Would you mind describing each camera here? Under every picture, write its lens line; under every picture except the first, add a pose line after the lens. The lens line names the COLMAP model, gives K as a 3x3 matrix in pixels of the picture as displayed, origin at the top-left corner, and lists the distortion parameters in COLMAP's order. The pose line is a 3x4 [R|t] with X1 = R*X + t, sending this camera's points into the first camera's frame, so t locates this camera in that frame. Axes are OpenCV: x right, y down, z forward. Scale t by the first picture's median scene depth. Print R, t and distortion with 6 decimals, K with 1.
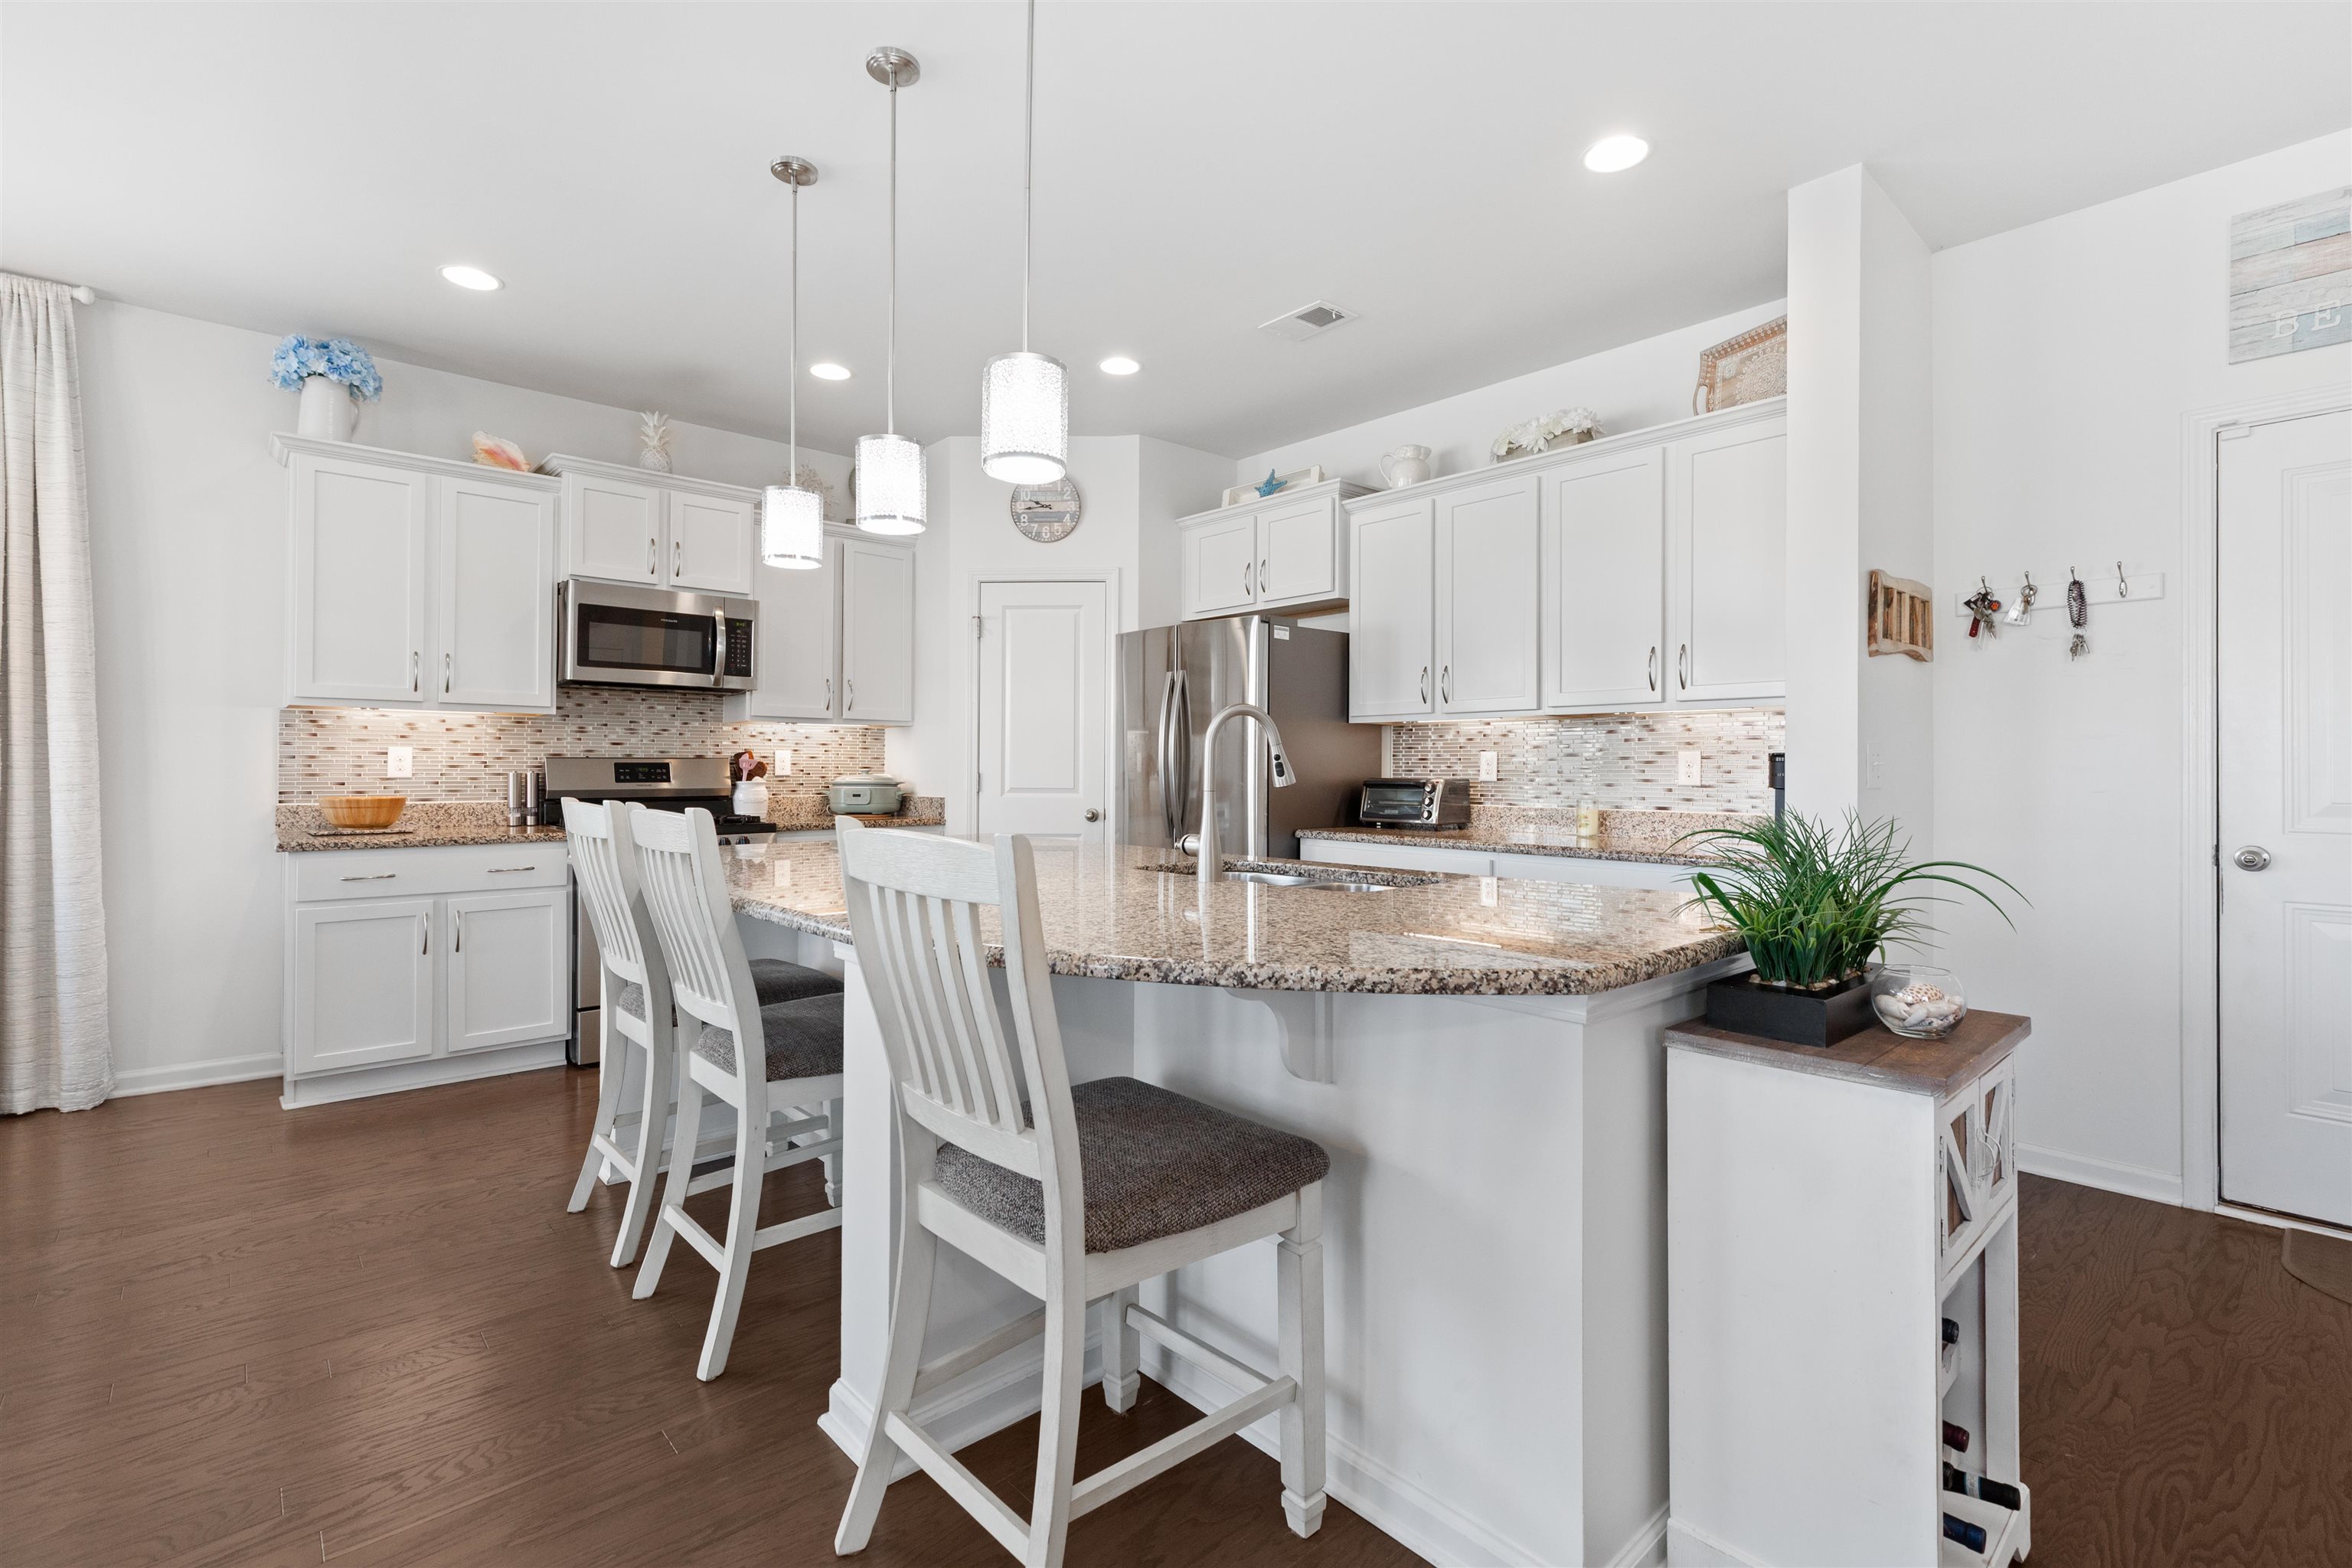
lens RADIAL K [[1059.3, 0, 1172.1], [0, 1059.3, 759.5], [0, 0, 1]] dist [0.004653, 0.000368]
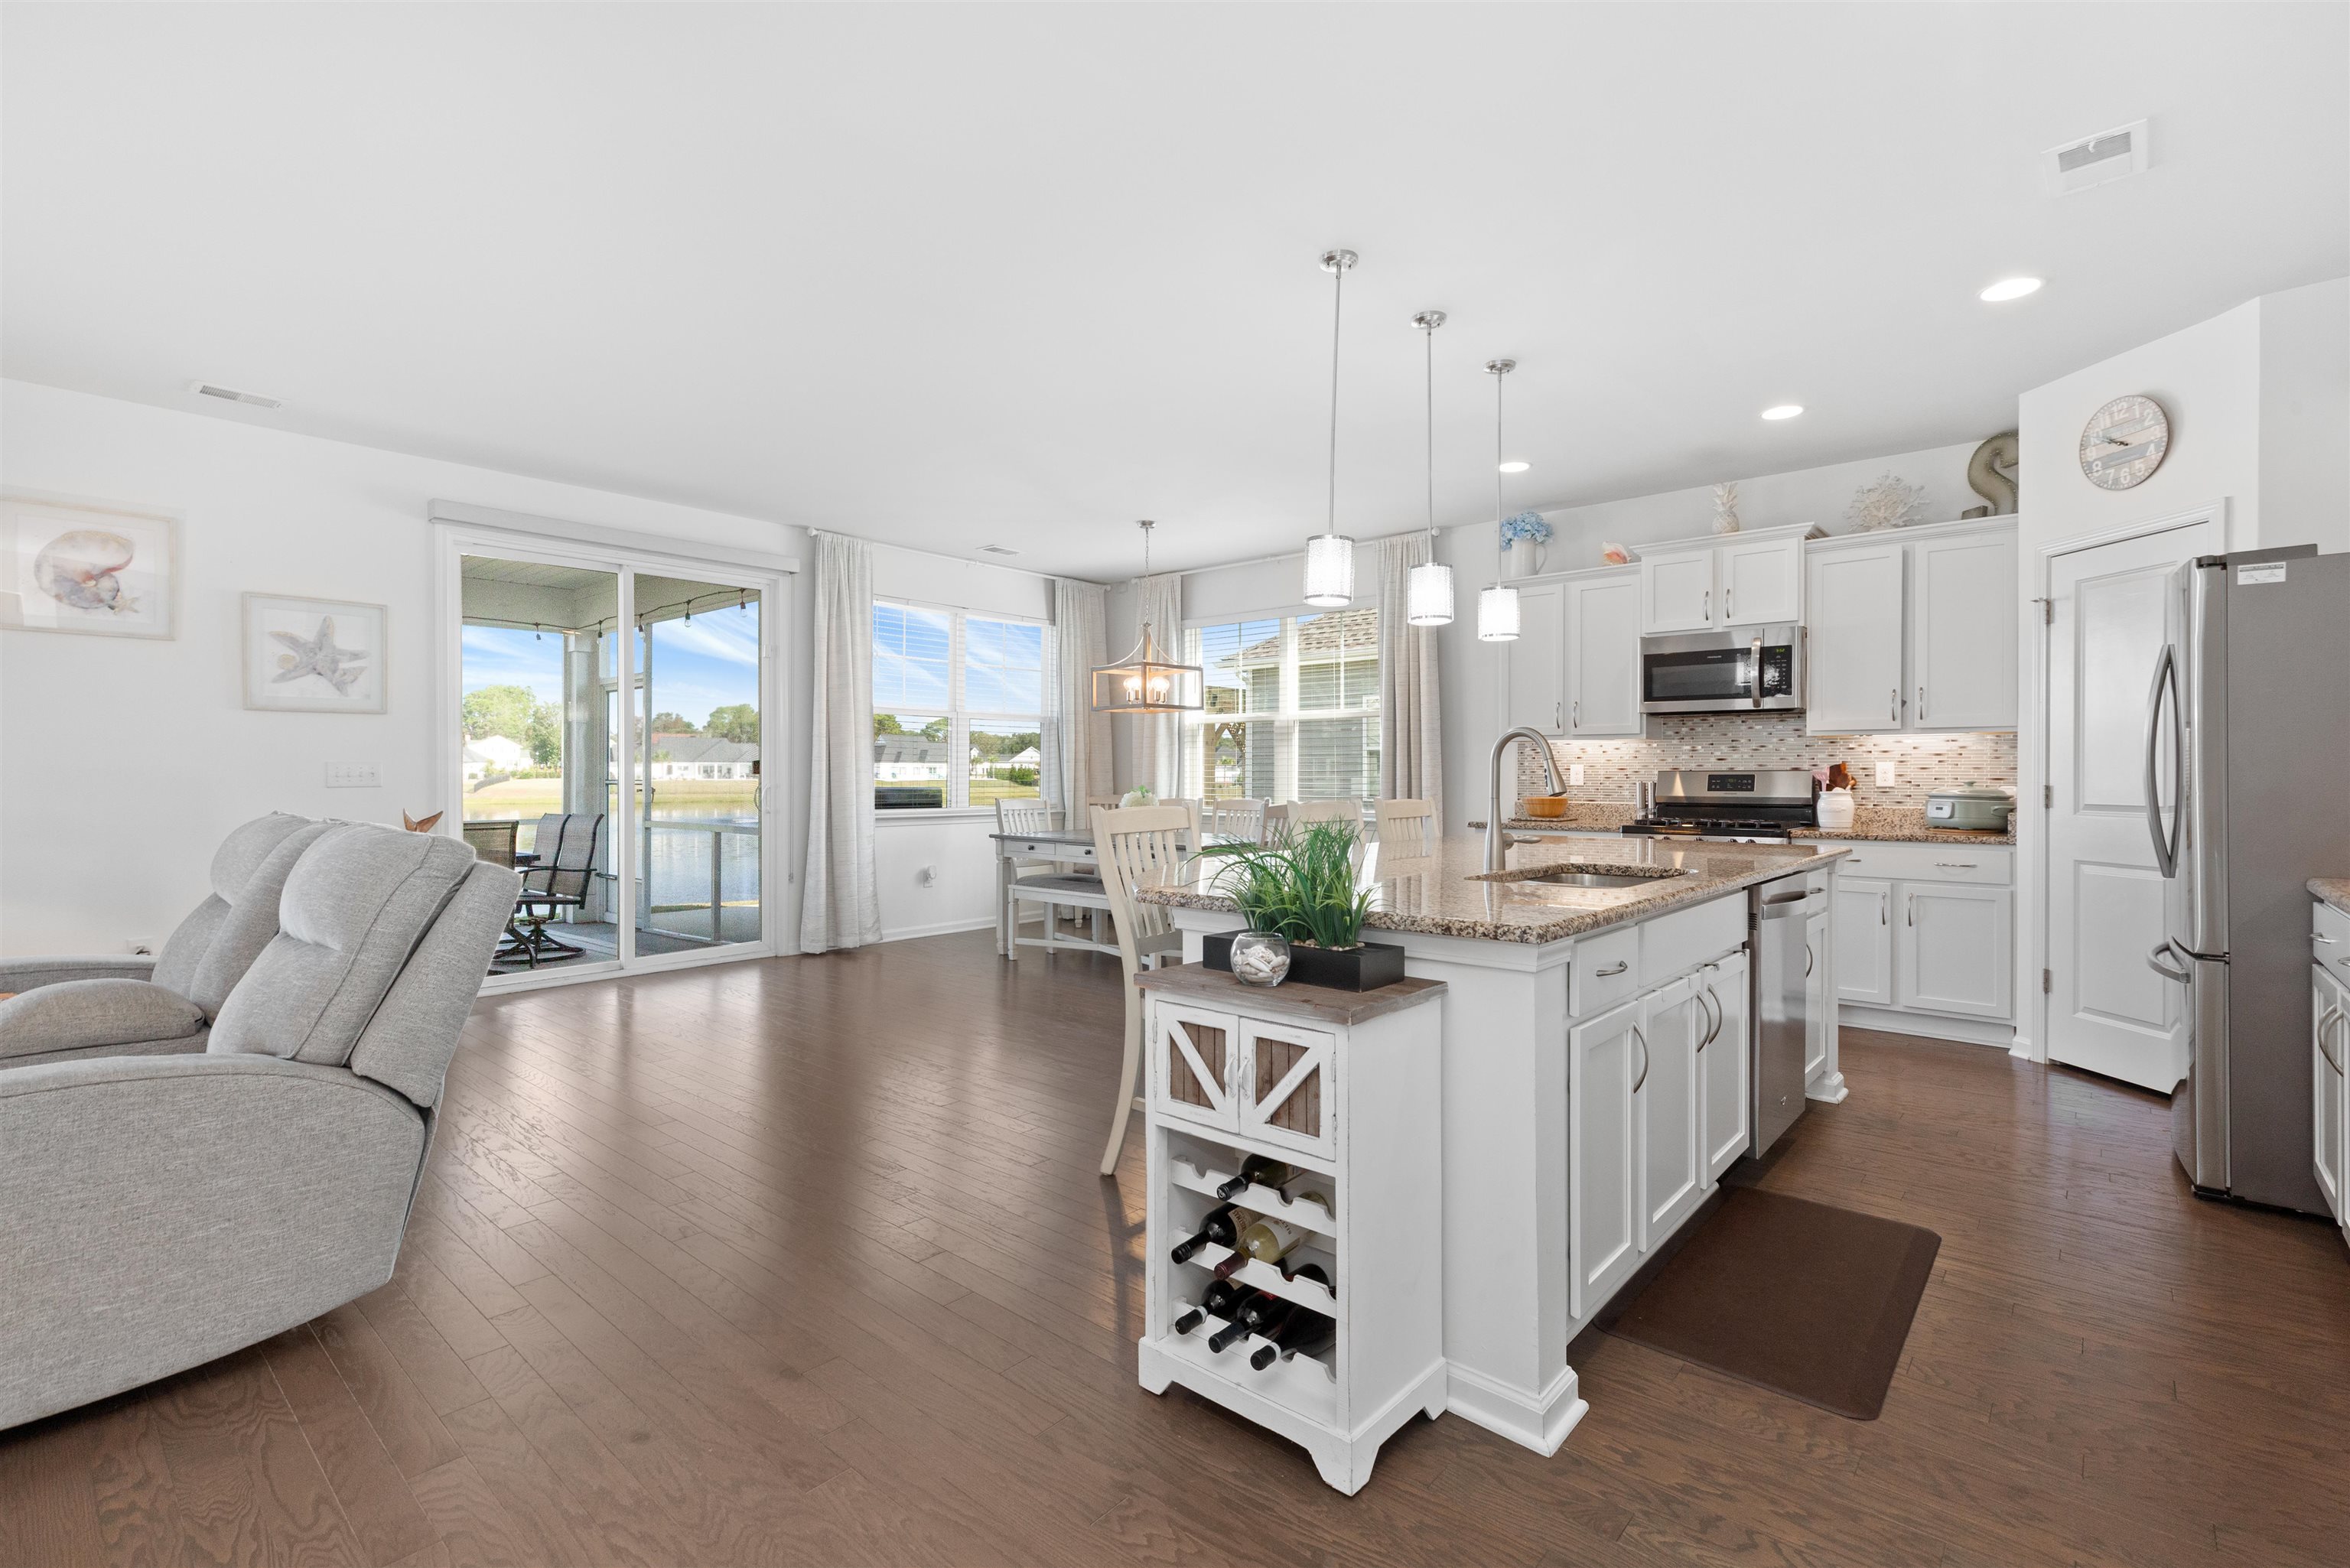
lens RADIAL K [[1060.6, 0, 1175.4], [0, 1060.6, 774.5], [0, 0, 1]] dist [0.004822, 0.000604]
pose [[0.119851, -0.002917, -0.992788, 0.676377], [0.007292, 0.999971, -0.002058, 0.000775], [0.992765, -0.006992, 0.119869, 0.254049]]
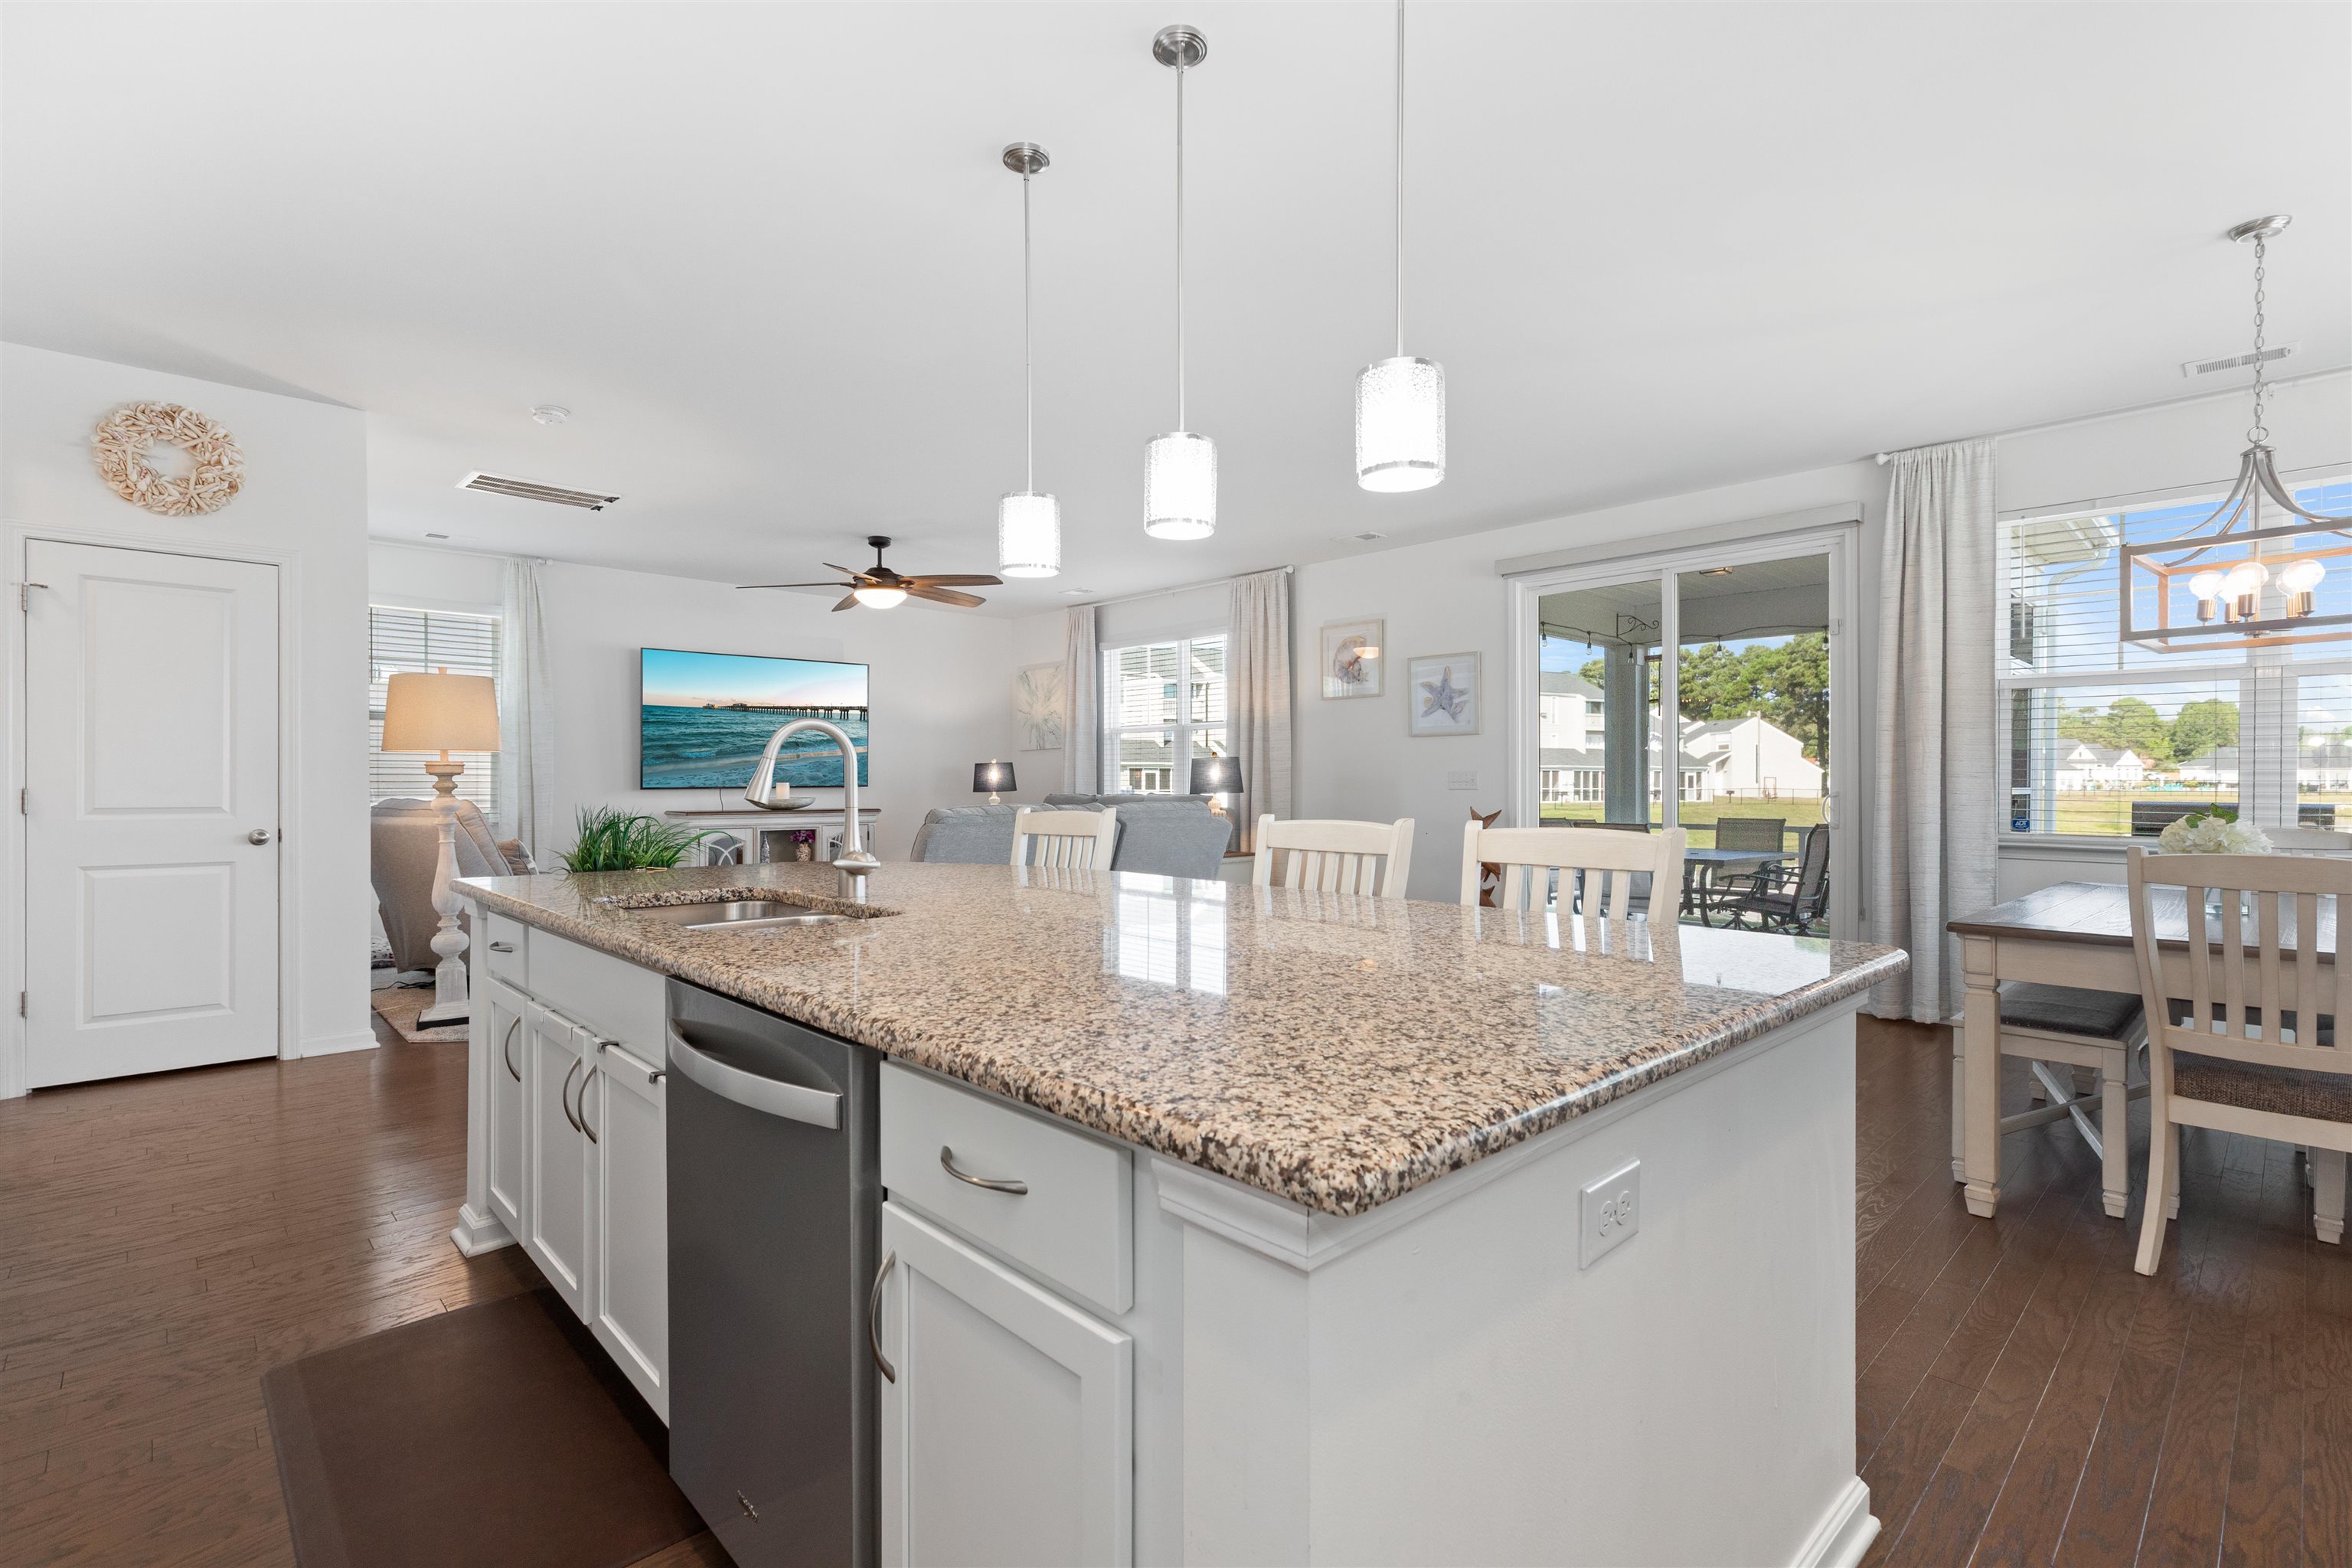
lens RADIAL K [[1075.6, 0, 1172.4], [0, 1075.6, 786.4], [0, 0, 1]] dist [0.002785, 0.000750]
pose [[-0.999519, -0.003247, -0.030852, -0.129228], [-0.003163, 0.999991, -0.002779, 0.005786], [0.030861, -0.002680, -0.999520, 1.097406]]
